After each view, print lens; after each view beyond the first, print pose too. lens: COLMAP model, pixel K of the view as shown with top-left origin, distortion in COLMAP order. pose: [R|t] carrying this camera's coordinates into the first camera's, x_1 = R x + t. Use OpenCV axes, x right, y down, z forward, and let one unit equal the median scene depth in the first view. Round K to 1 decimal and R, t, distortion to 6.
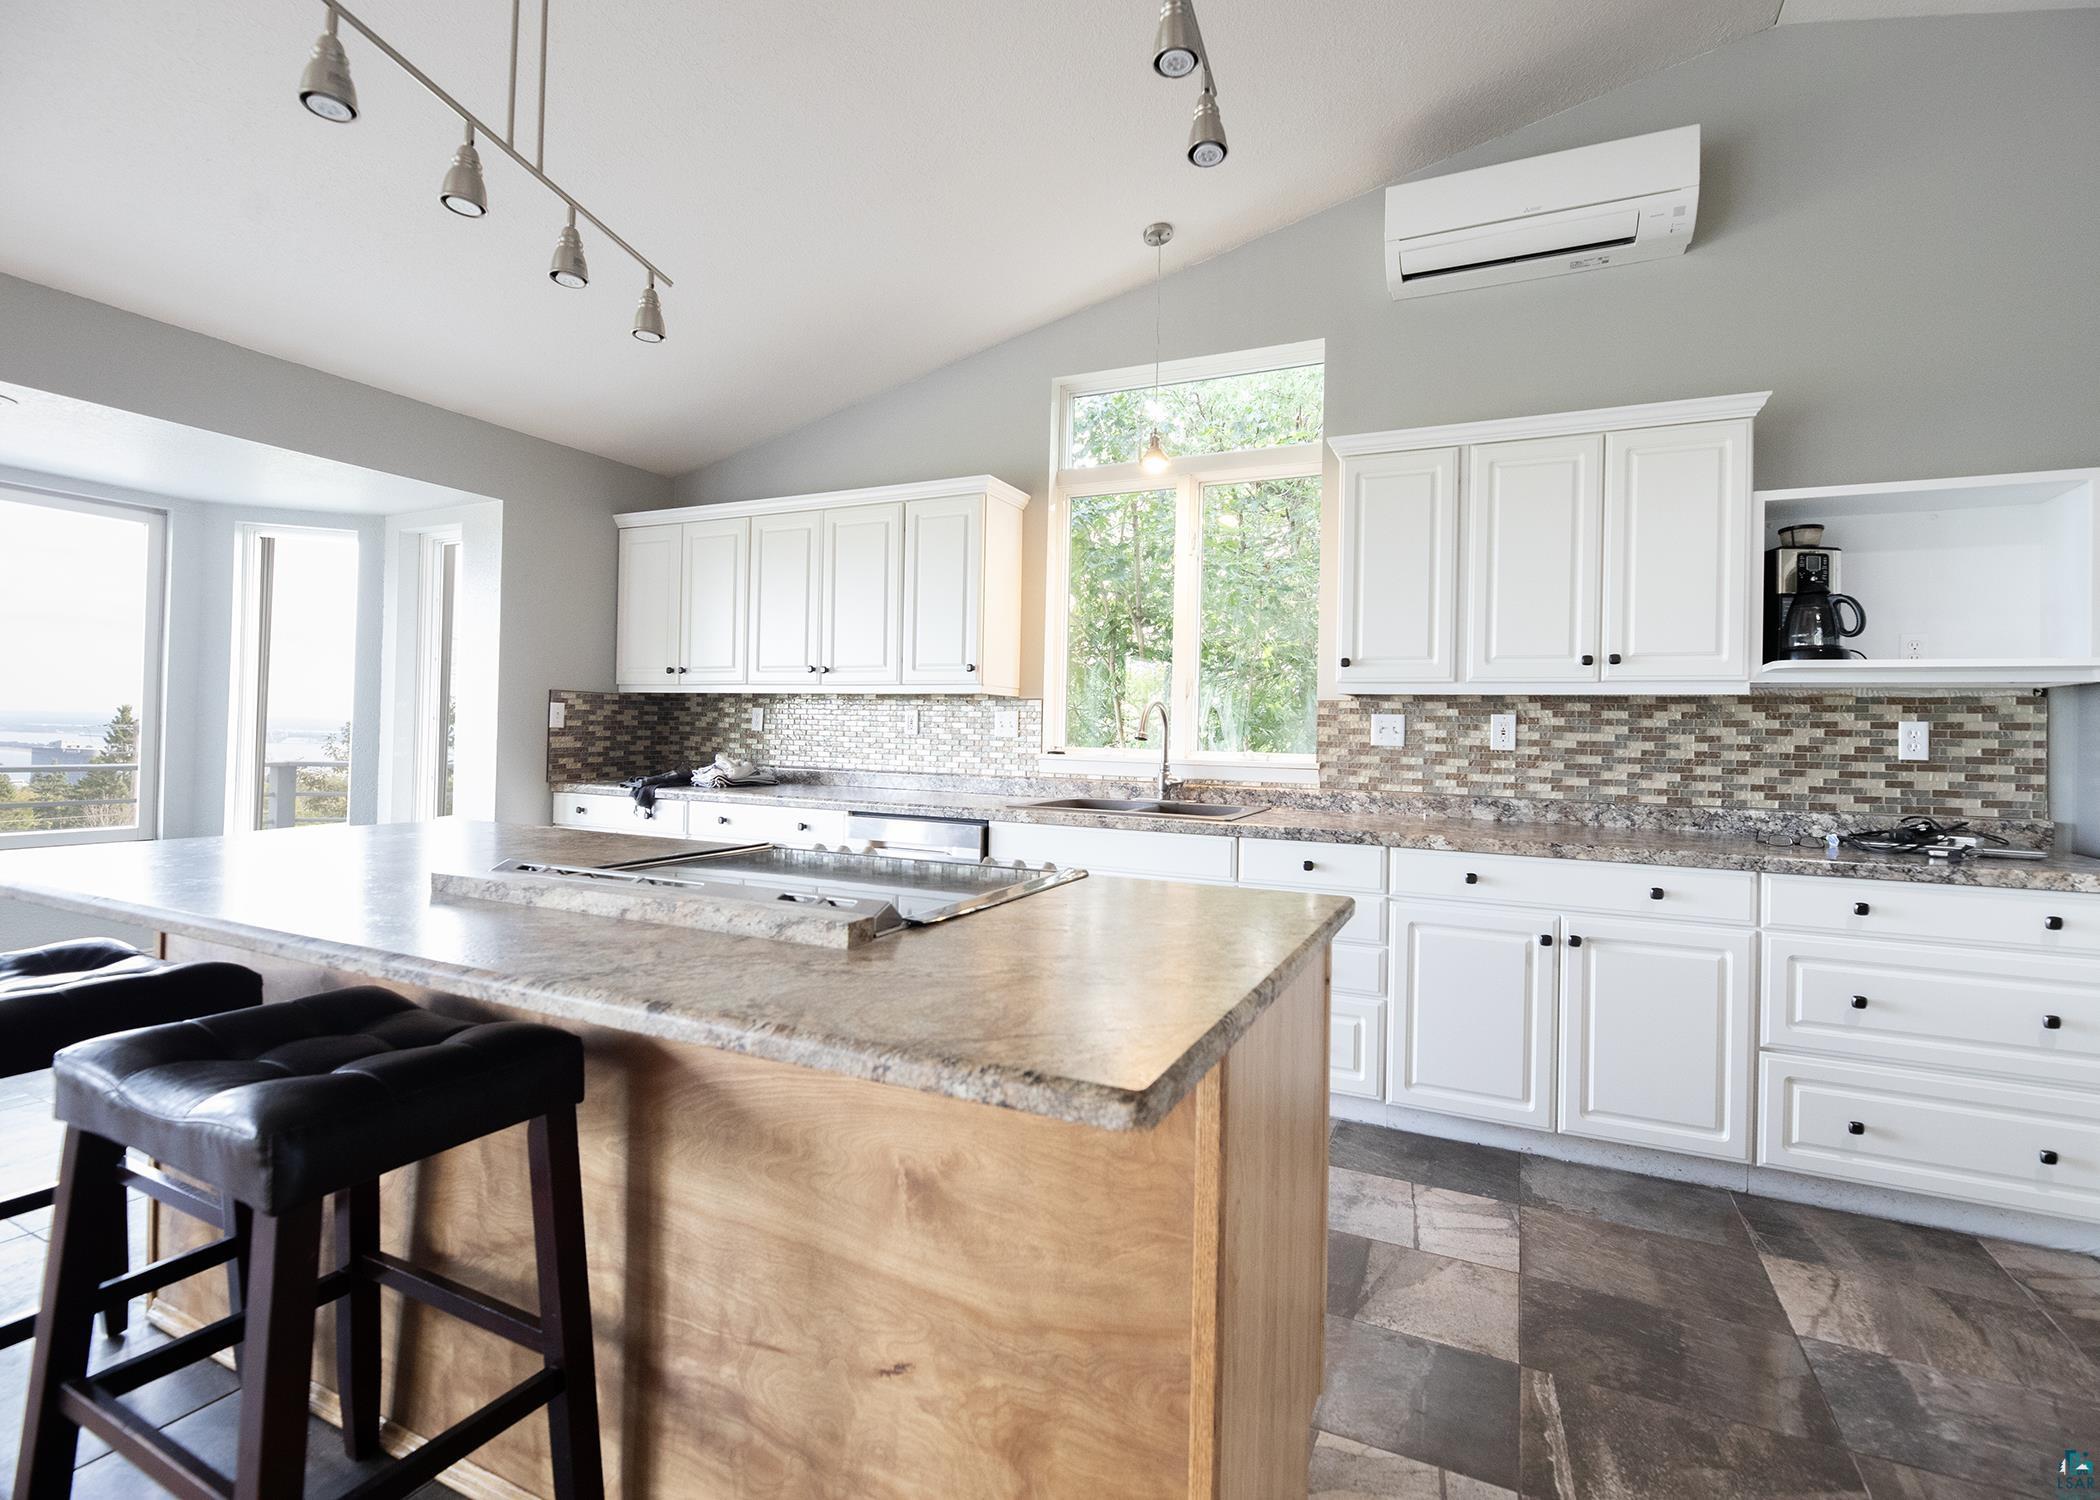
lens RADIAL K [[941.5, 0, 1077.1], [0, 941.5, 720.1], [0, 0, 1]] dist [-0.002735, -0.003025]
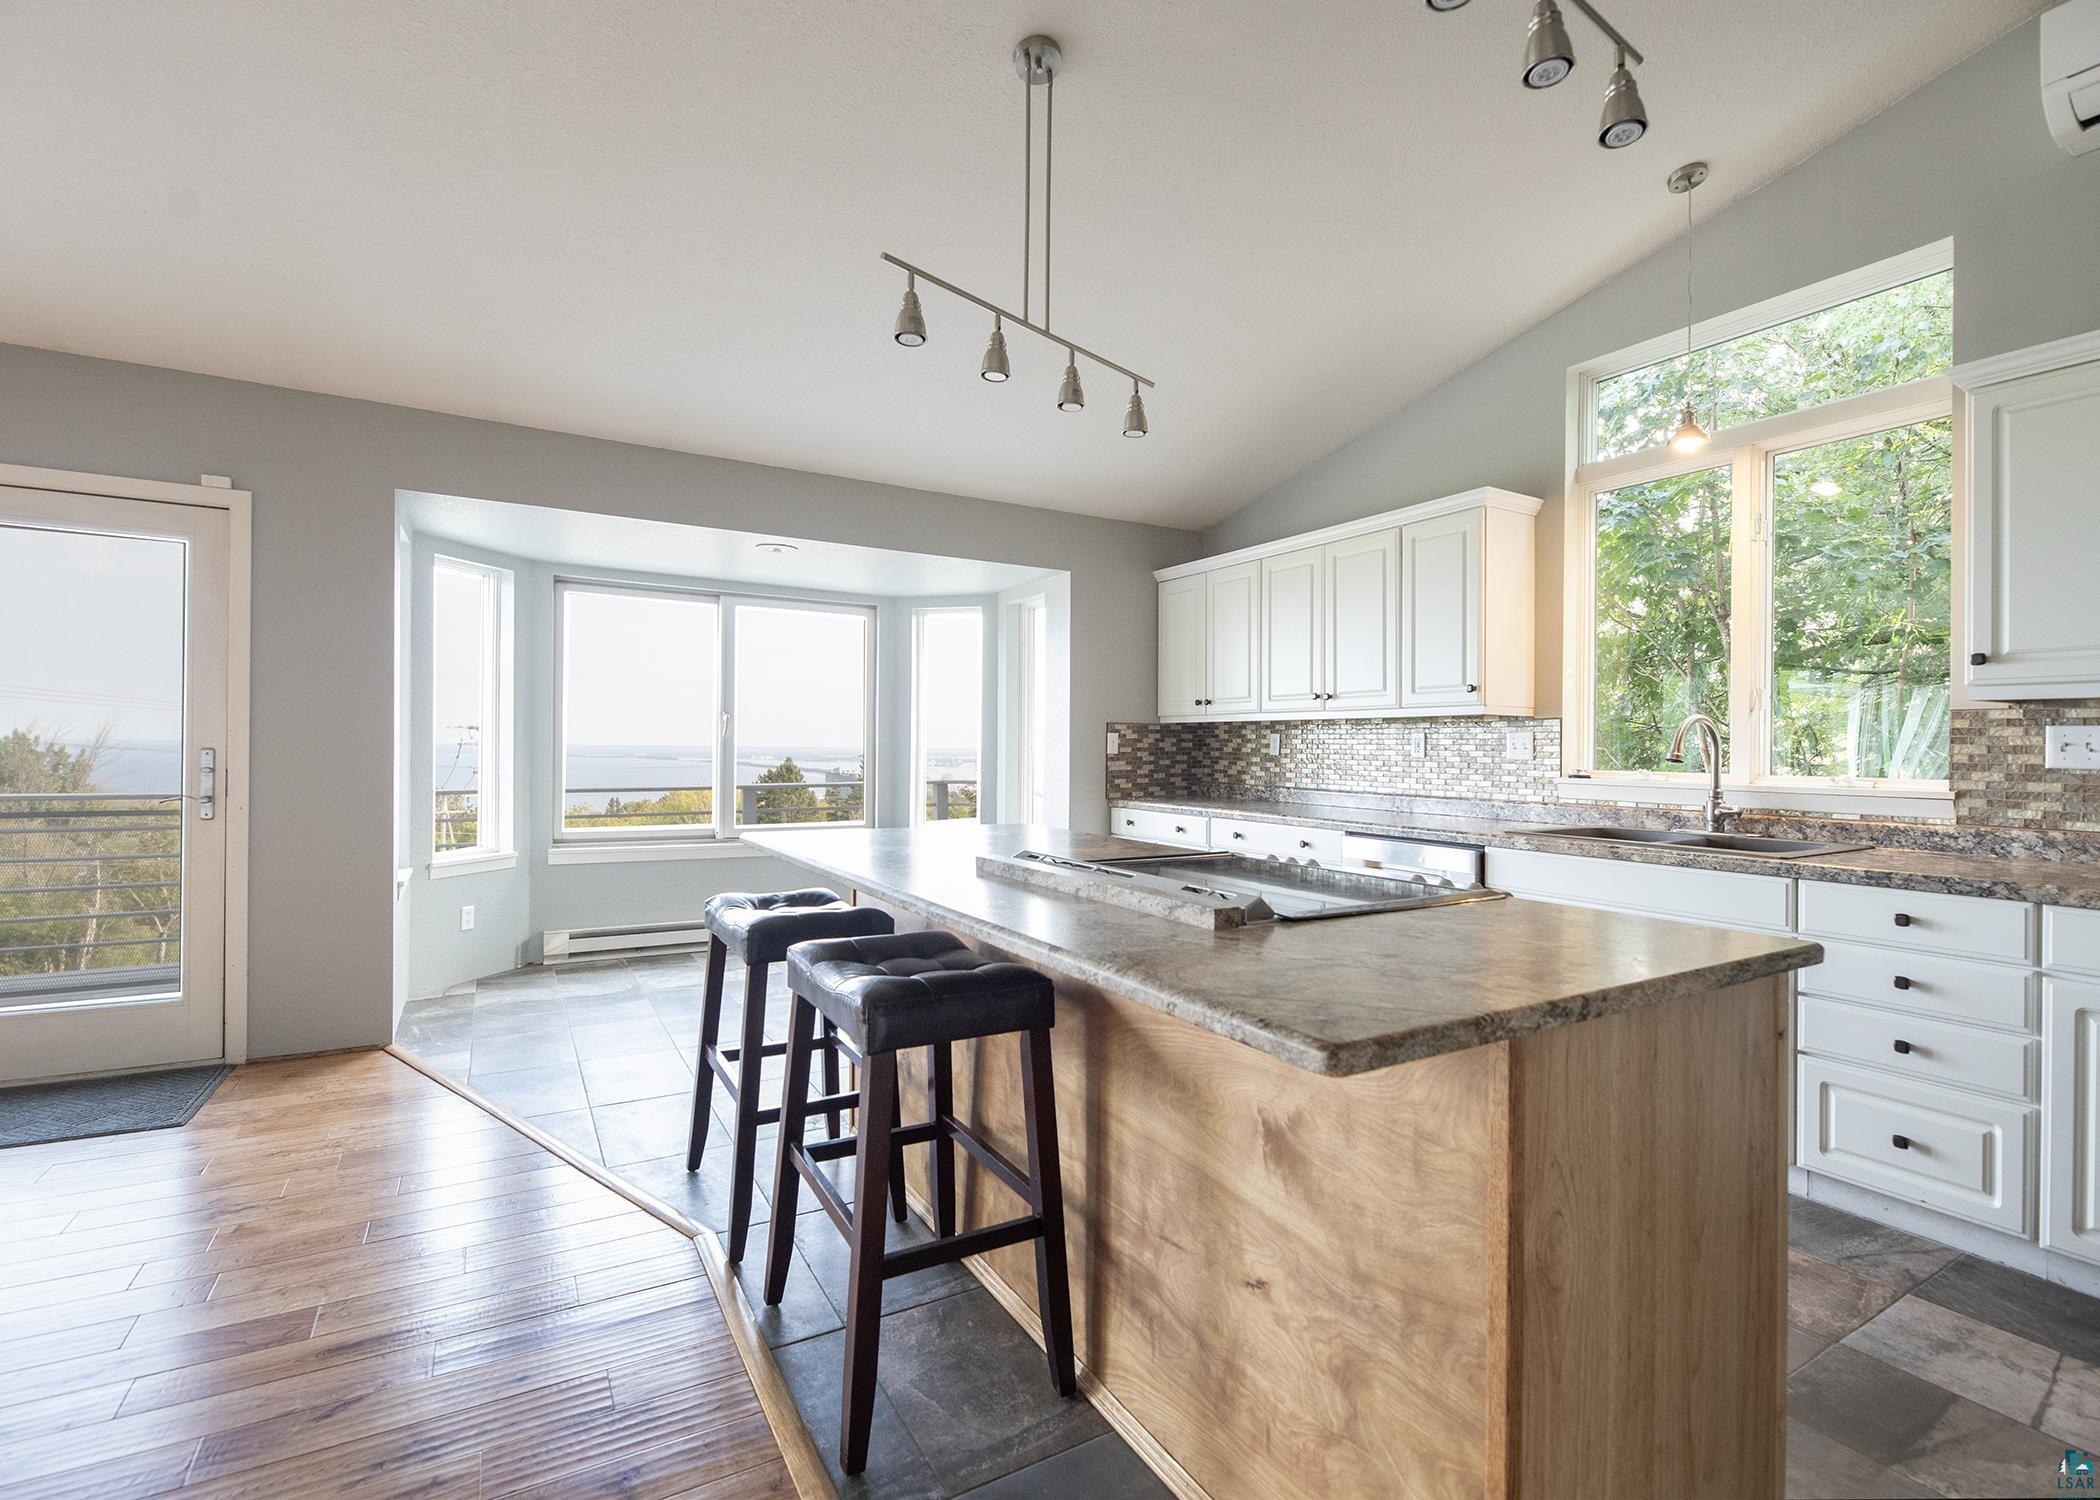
lens RADIAL K [[941.5, 0, 1058.3], [0, 941.5, 748.3], [0, 0, 1]] dist [-0.002735, -0.003025]
pose [[0.823287, -0.012076, -0.567496, 0.101568], [0.014131, 0.999900, -0.000778, 0.000951], [0.567449, -0.007379, 0.823376, -0.045976]]
